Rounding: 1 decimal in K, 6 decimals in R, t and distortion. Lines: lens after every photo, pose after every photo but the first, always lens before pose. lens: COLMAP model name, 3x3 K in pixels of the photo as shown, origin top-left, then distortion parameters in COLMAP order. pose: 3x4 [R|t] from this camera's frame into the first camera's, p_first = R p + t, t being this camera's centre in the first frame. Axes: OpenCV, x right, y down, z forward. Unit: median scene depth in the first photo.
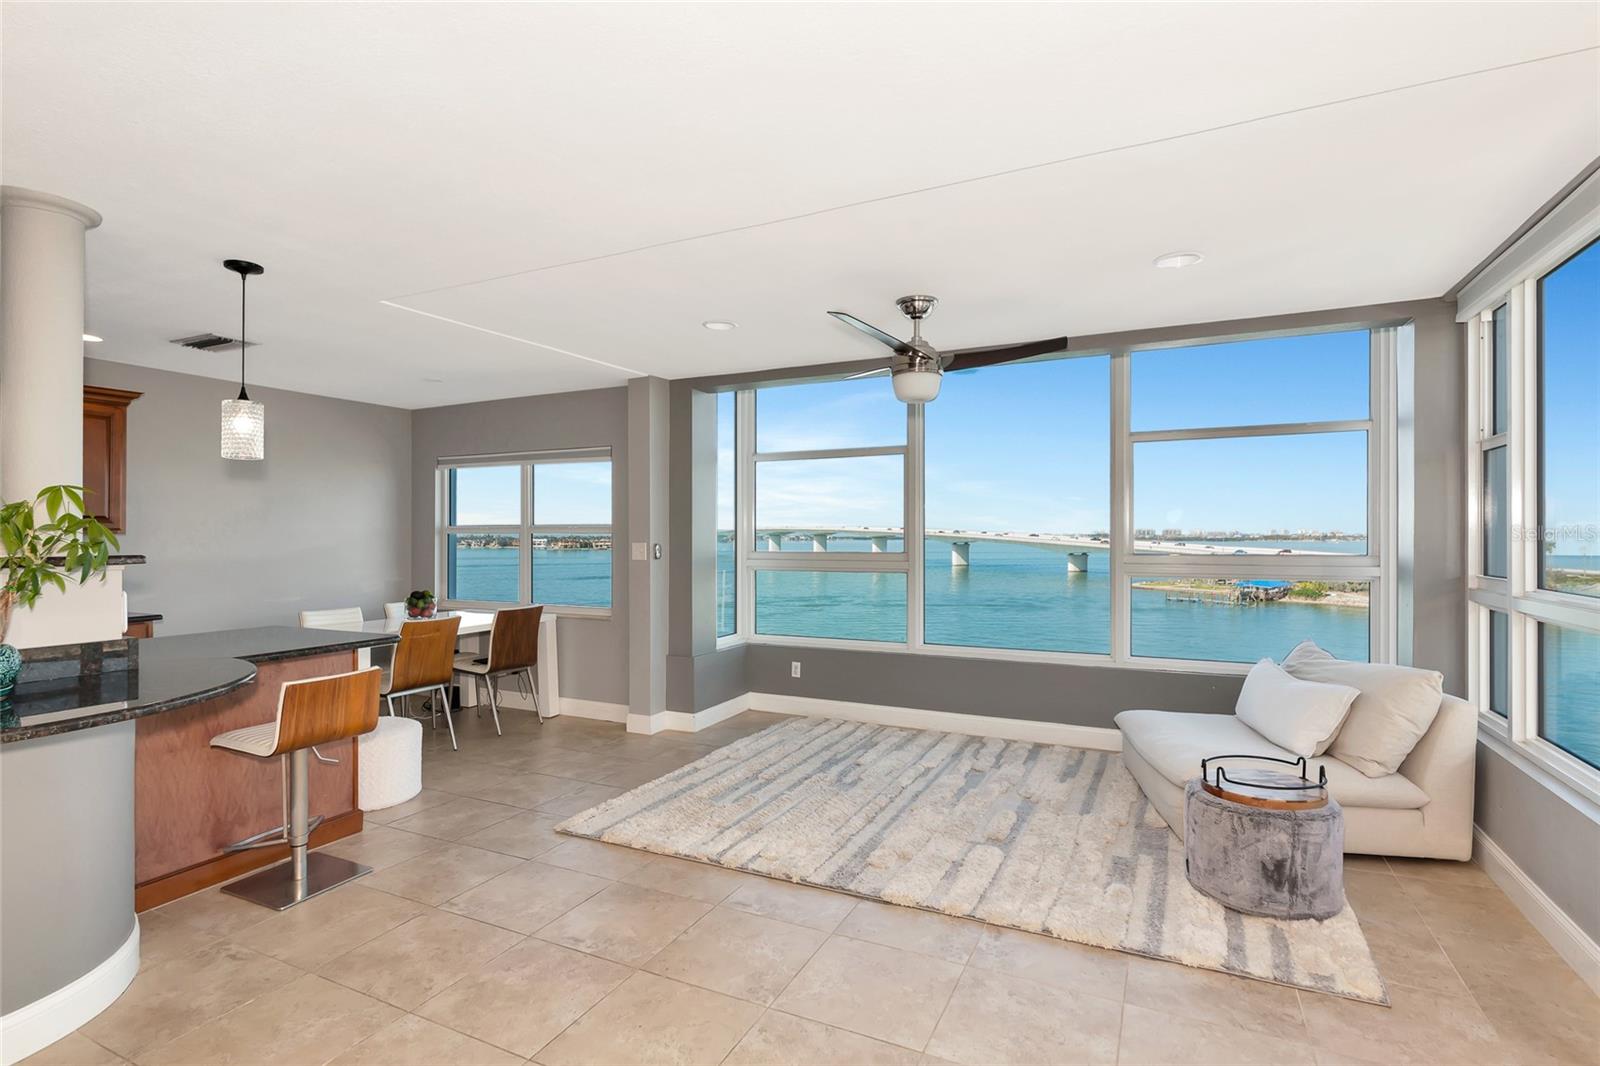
lens RADIAL K [[773.9, 0, 787.3], [0, 773.9, 531.7], [0, 0, 1]] dist [-0.002295, -0.000972]
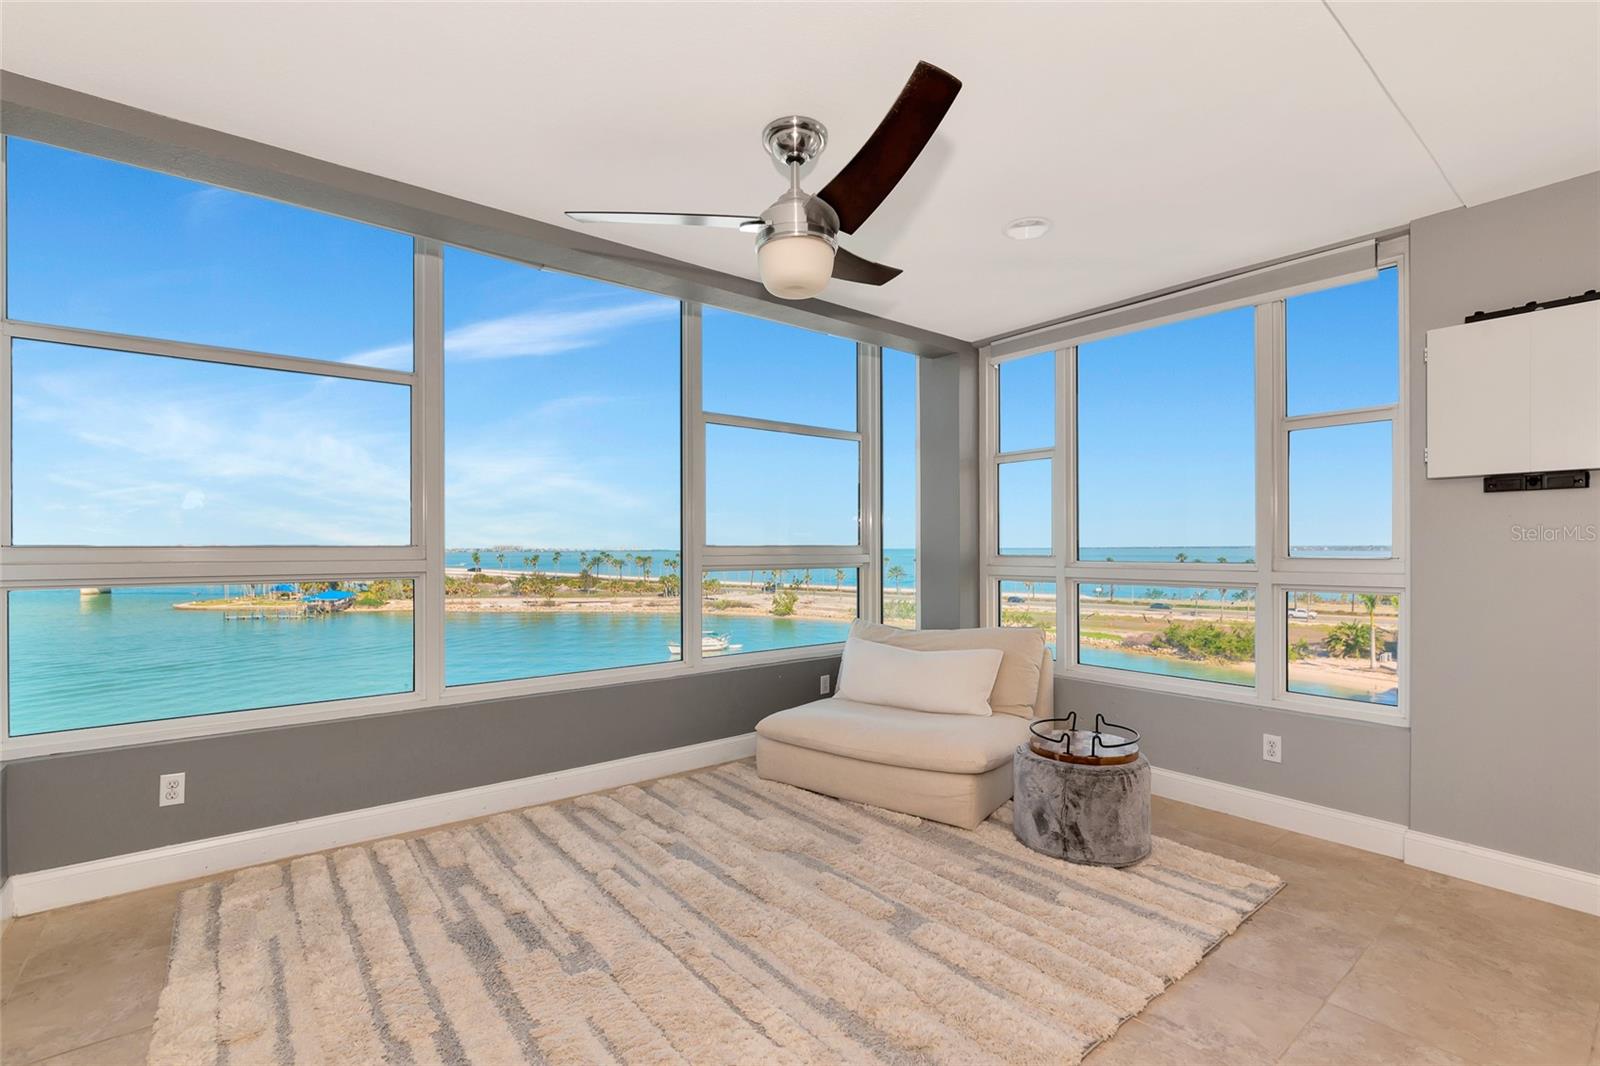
lens RADIAL K [[726.8, 0, 795.2], [0, 726.8, 535.4], [0, 0, 1]] dist [0.005336, 0.000129]
pose [[0.425036, 0.015614, 0.905042, -0.255789], [-0.001560, 0.999862, -0.016517, 0.028382], [-0.905175, 0.005608, 0.425002, 0.491797]]
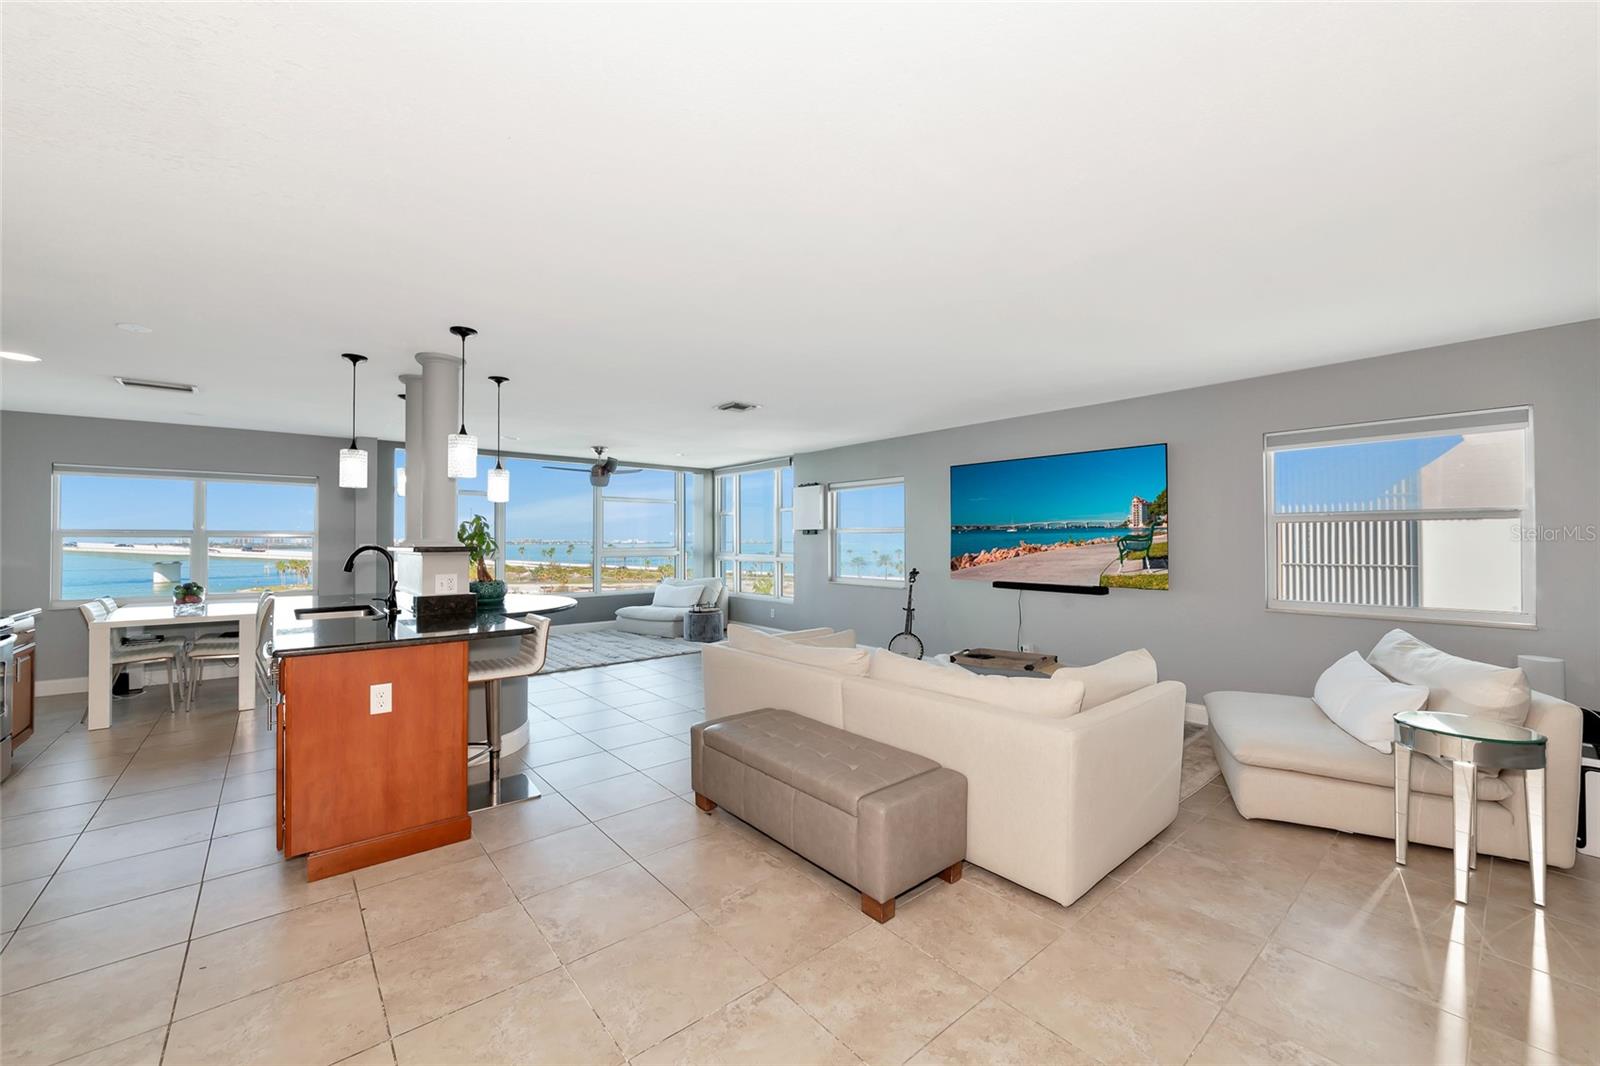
lens RADIAL K [[632.8, 0, 794.5], [0, 632.8, 524.9], [0, 0, 1]] dist [0.001421, 0.000013]
pose [[0.404945, 0.023782, 0.914032, -0.990619], [-0.001854, 0.999681, -0.025190, 0.006350], [-0.914339, 0.008506, 0.404860, -0.291783]]
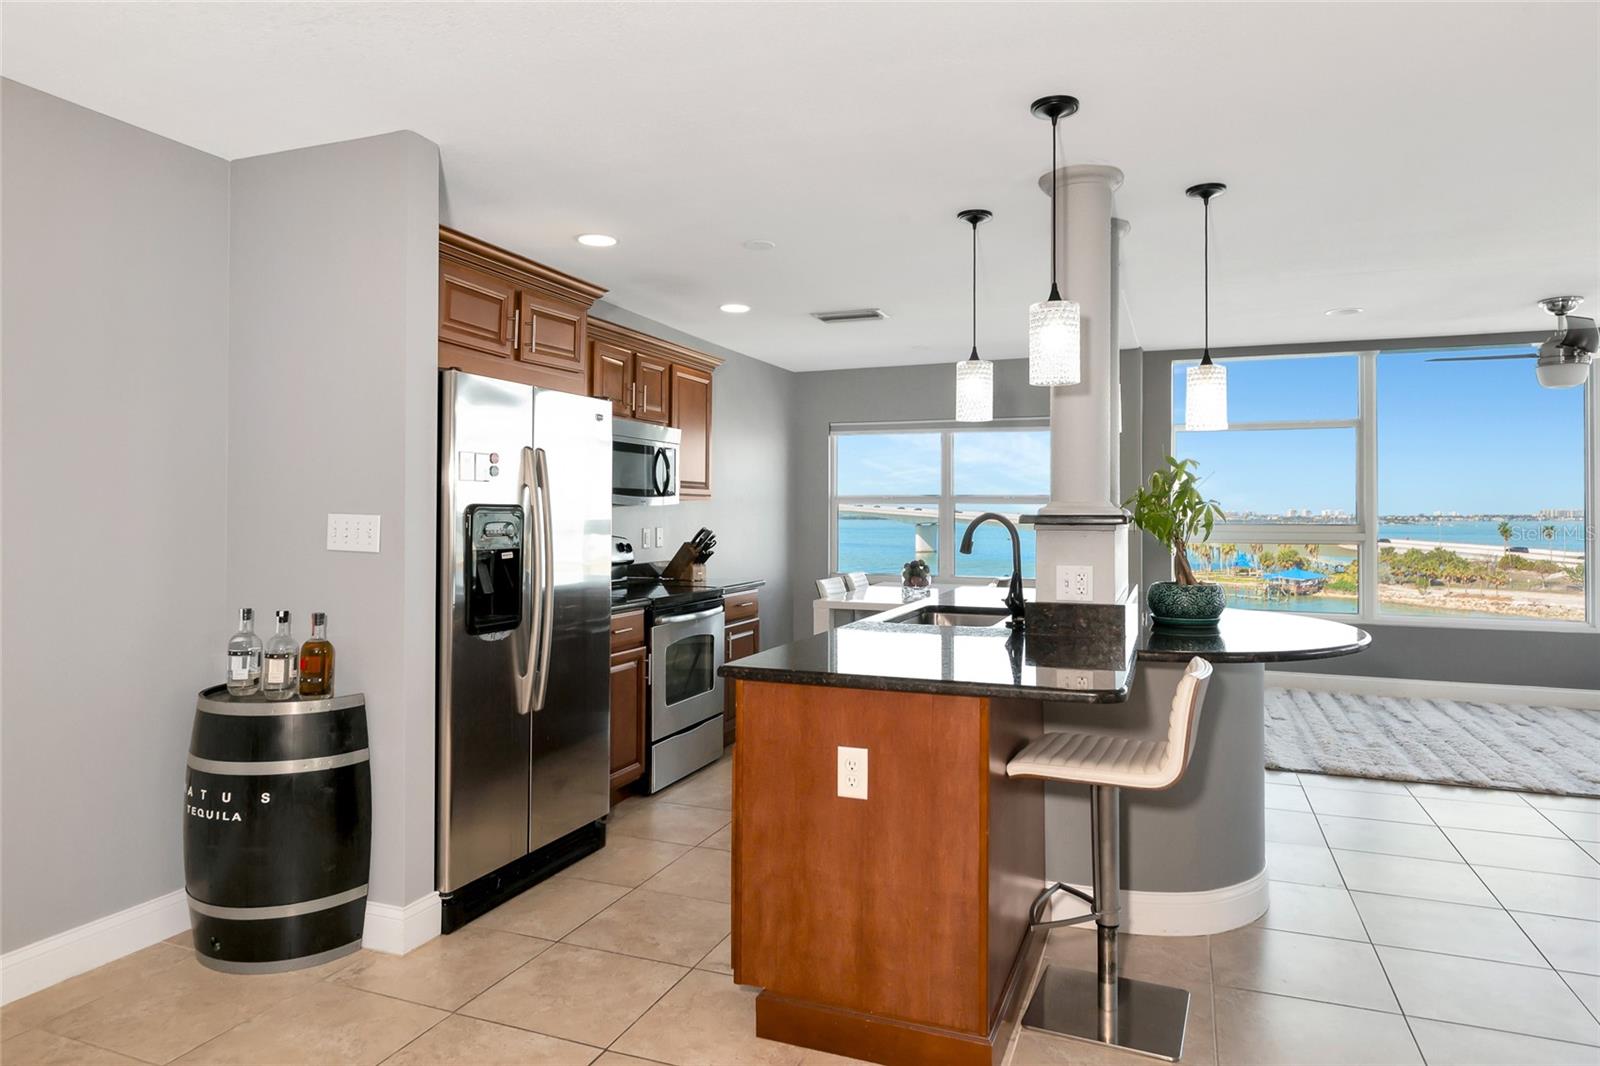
lens RADIAL K [[973.4, 0, 763.4], [0, 973.4, 502.8], [0, 0, 1]] dist [-0.000678, -0.004397]
pose [[0.997945, 0.005482, 0.063842, -0.734094], [-0.005032, 0.999961, -0.007196, 0.011288], [-0.063879, 0.006859, 0.997934, -0.234017]]
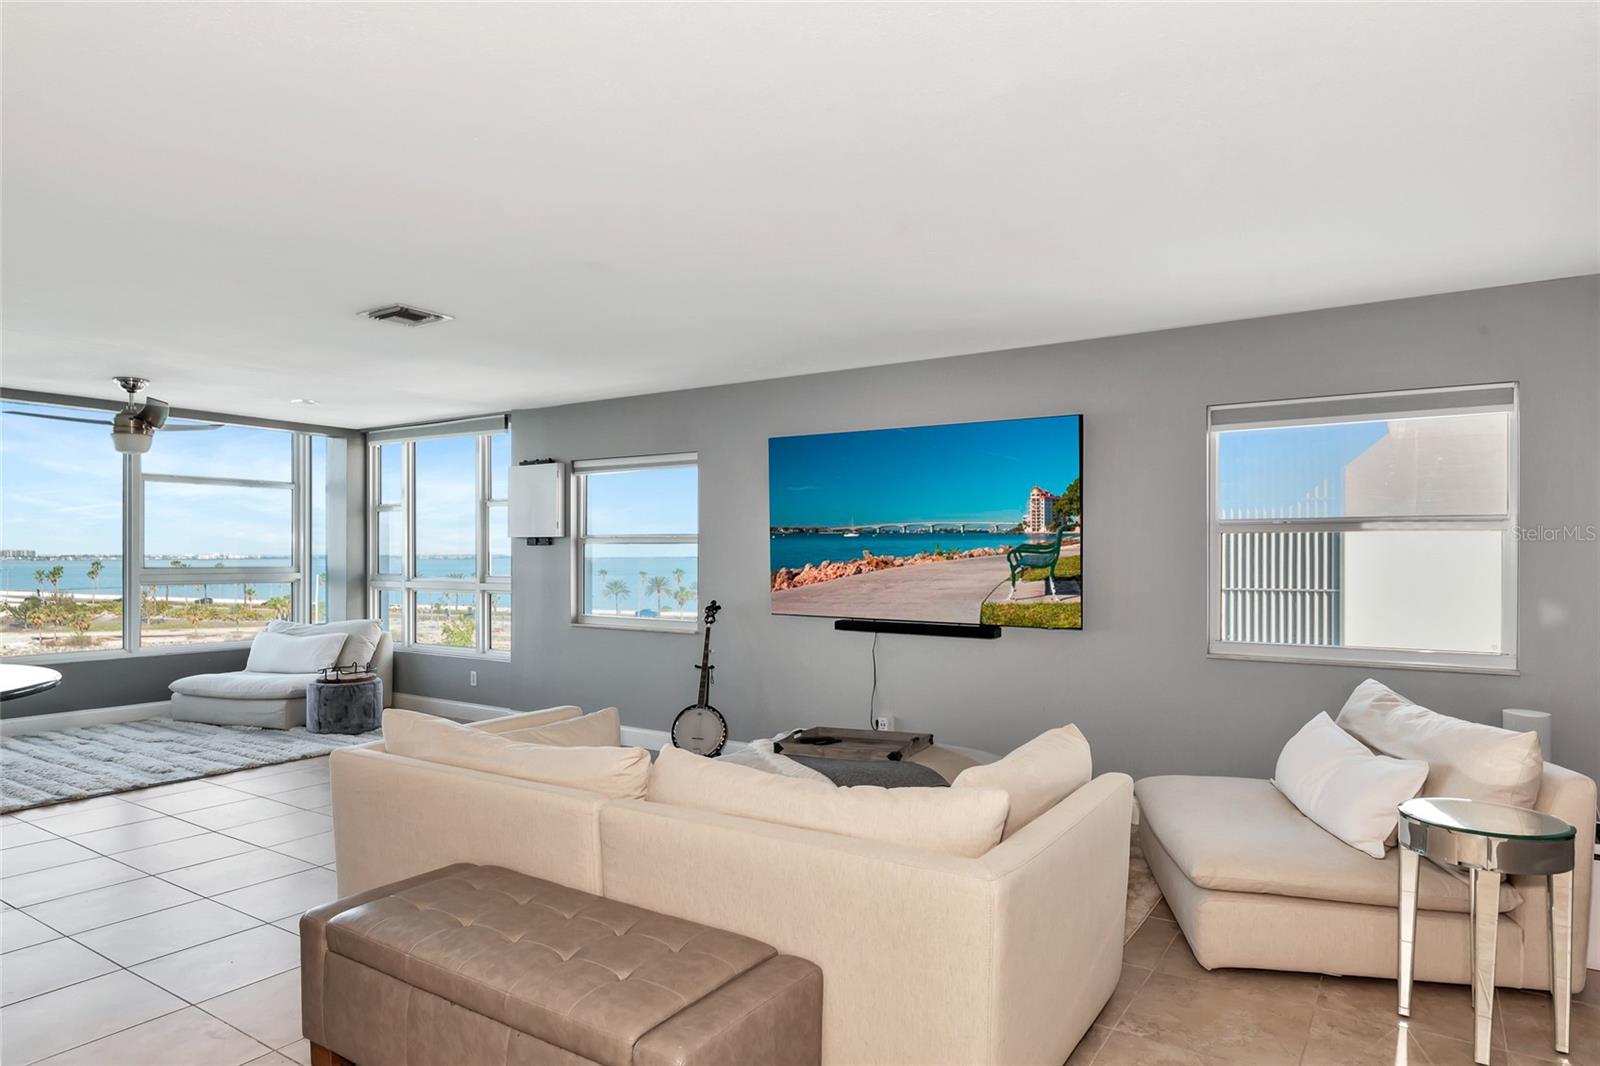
lens RADIAL K [[973.4, 0, 801.6], [0, 973.4, 553.7], [0, 0, 1]] dist [-0.000678, -0.004397]
pose [[0.128326, 0.003846, 0.991725, -0.922817], [-0.004652, 0.999984, -0.003276, 0.005739], [-0.991721, -0.004193, 0.128342, -0.262594]]
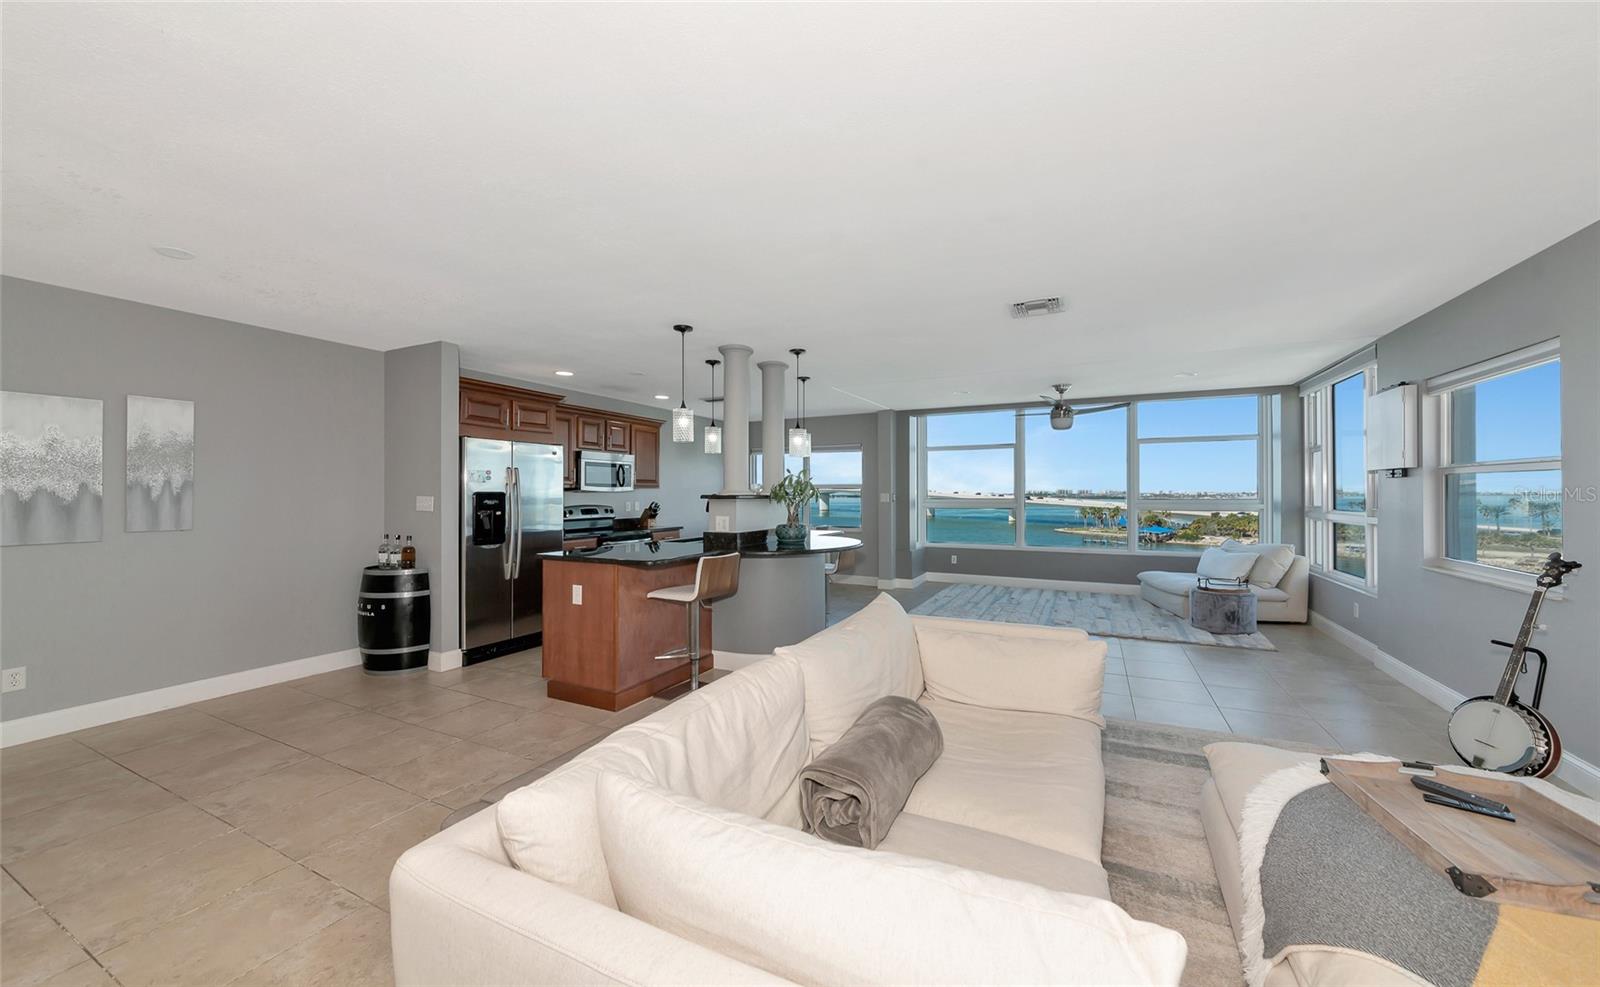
lens RADIAL K [[574.8, 0, 786.4], [0, 574.8, 489.1], [0, 0, 1]] dist [-0.010823, -0.000149]
pose [[0.999841, -0.000341, -0.017815, -0.407865], [0.000267, 0.999991, -0.004161, 0.008858], [0.017816, 0.004155, 0.999833, -0.466120]]
